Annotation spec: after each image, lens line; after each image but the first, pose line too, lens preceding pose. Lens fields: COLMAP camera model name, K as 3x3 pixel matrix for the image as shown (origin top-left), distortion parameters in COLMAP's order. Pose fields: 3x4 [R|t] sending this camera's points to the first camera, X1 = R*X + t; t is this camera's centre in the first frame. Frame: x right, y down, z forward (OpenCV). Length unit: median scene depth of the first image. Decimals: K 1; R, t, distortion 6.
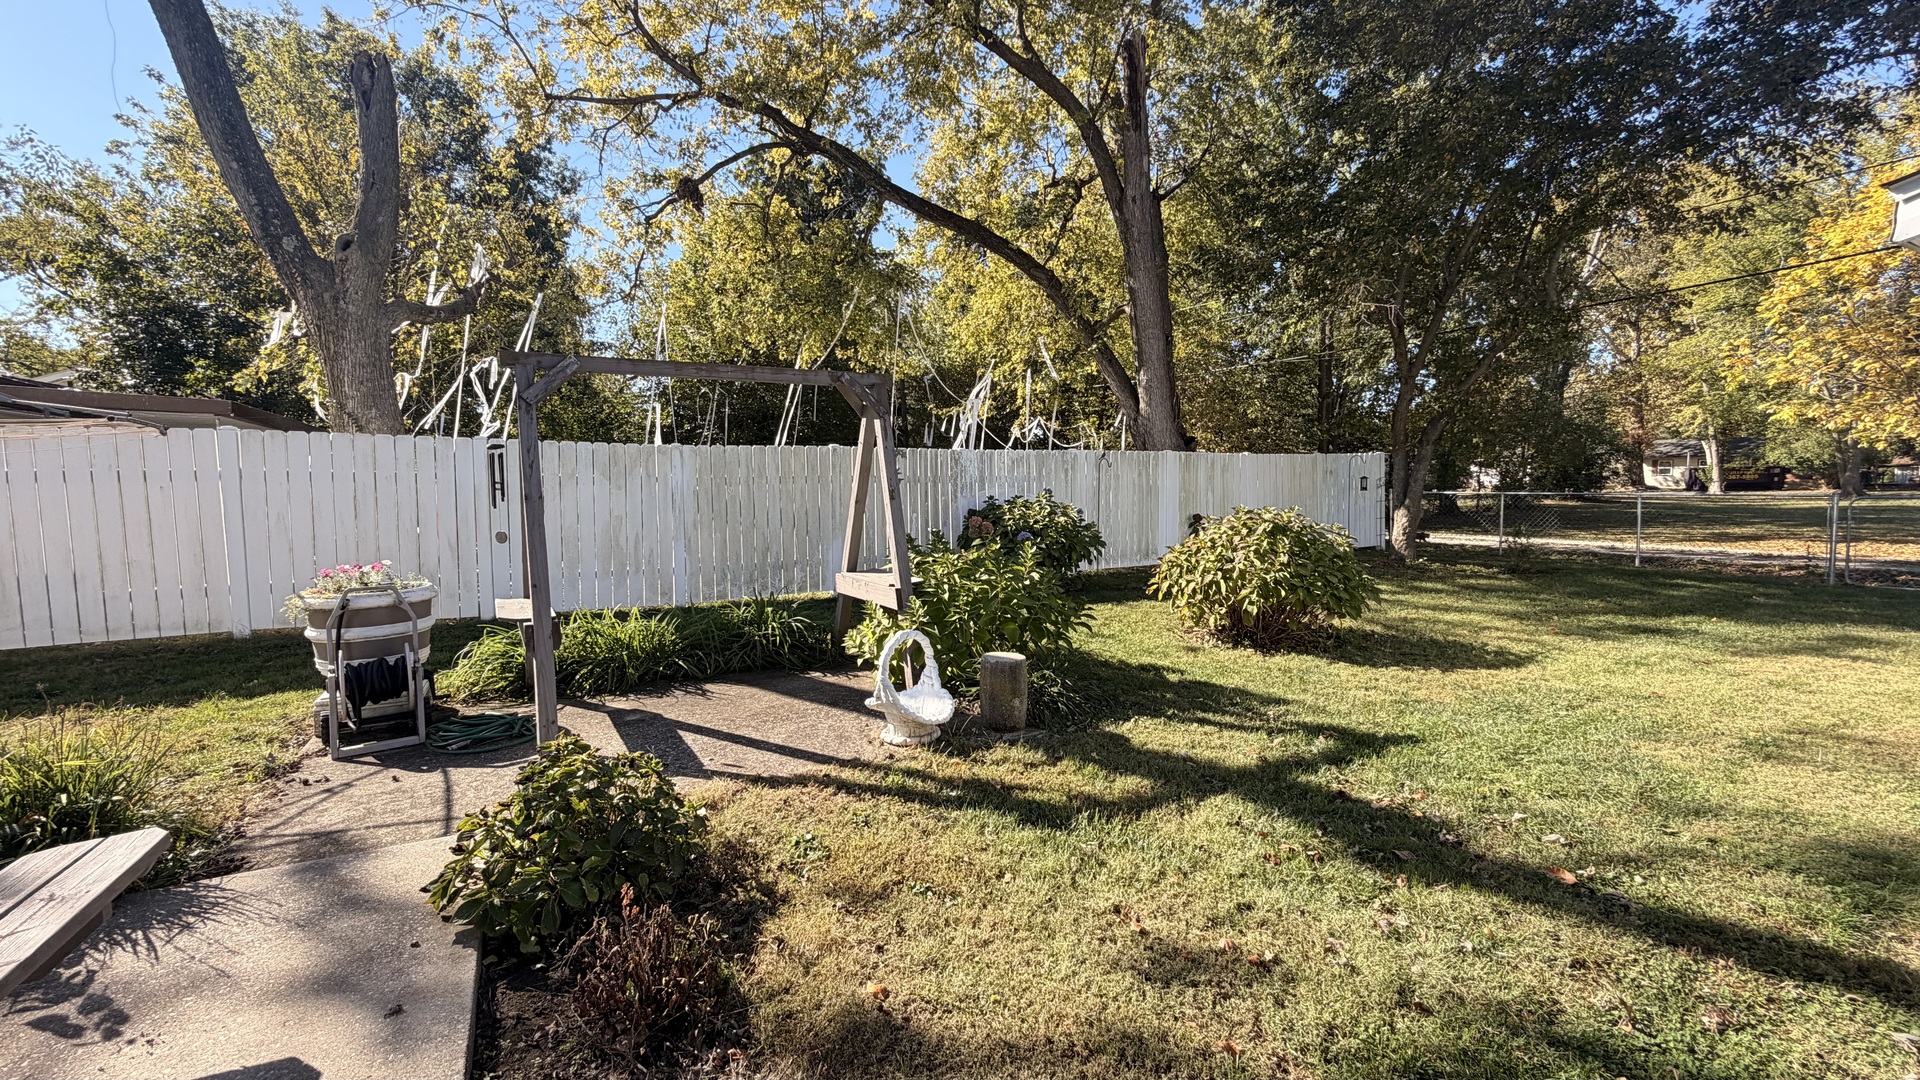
lens RADIAL K [[766.9, 0, 951.6], [0, 766.9, 538.0], [0, 0, 1]] dist [0.001618, -0.000551]
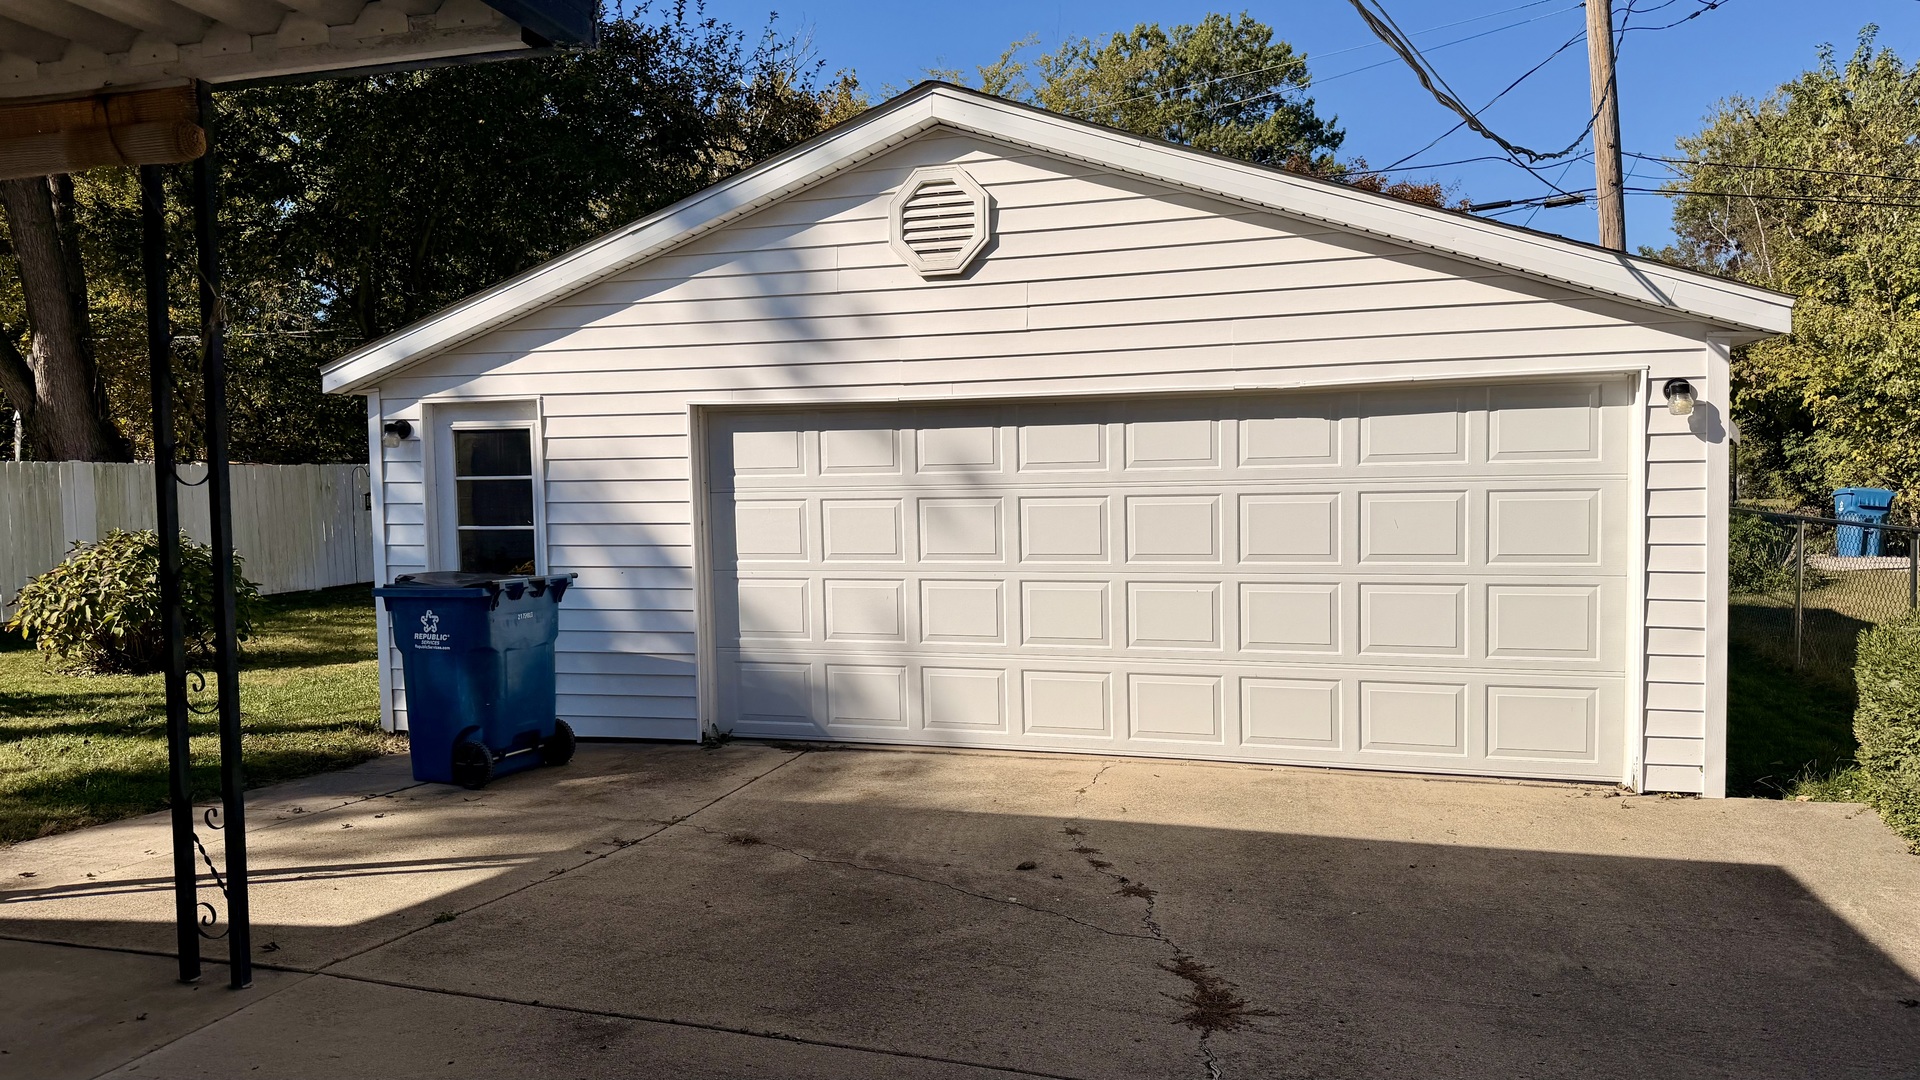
lens RADIAL K [[1347.4, 0, 960.0], [0, 1347.4, 540.0], [0, 0, 1]] dist [0.053012, -0.065065]
pose [[0.712078, -0.036114, 0.701171, -0.073104], [0.062978, 0.997936, -0.012558, 0.070519], [-0.699270, 0.053100, 0.712883, -1.119480]]
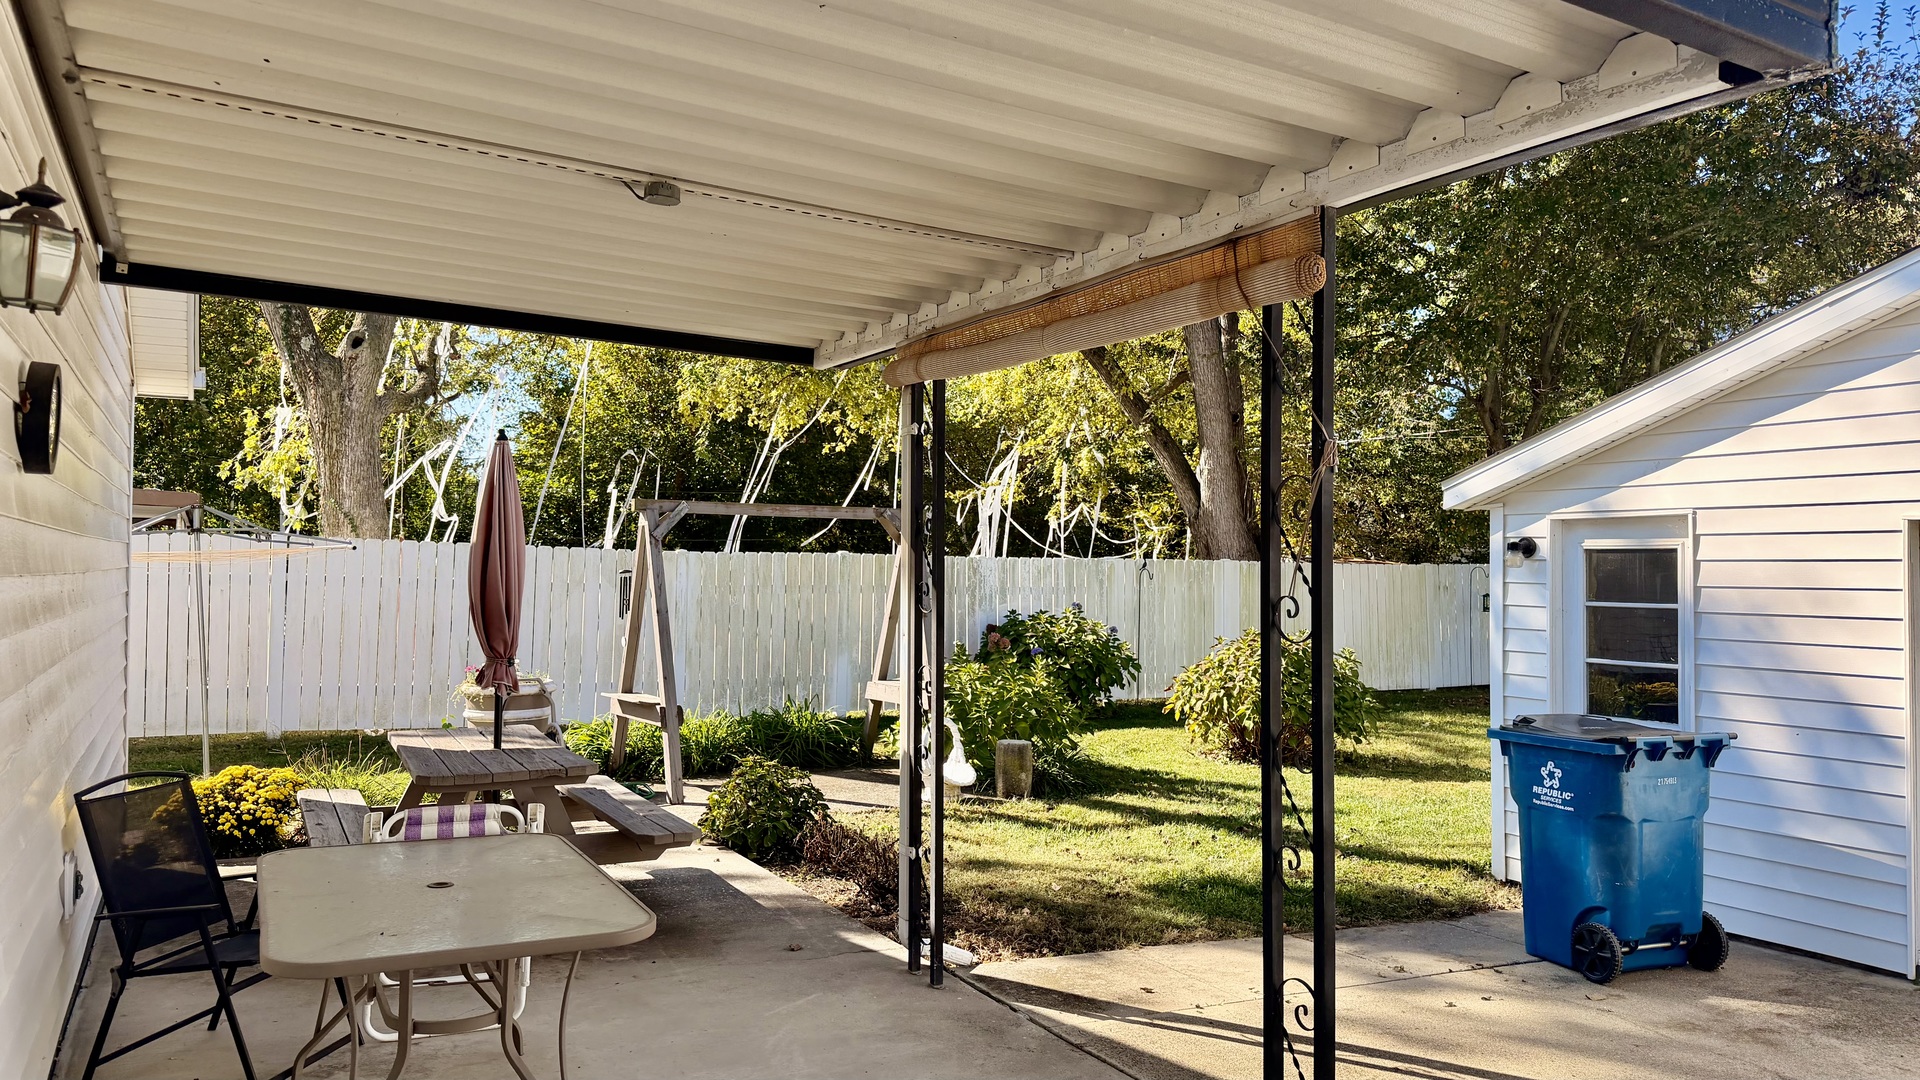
lens RADIAL K [[1344.9, 0, 960.0], [0, 1344.9, 540.0], [0, 0, 1]] dist [0.137516, -0.173864]
pose [[0.999773, 0.021203, 0.002276, -0.027574], [-0.020887, 0.995152, -0.096111, 0.028247], [-0.004302, 0.096041, 0.995368, -0.999330]]
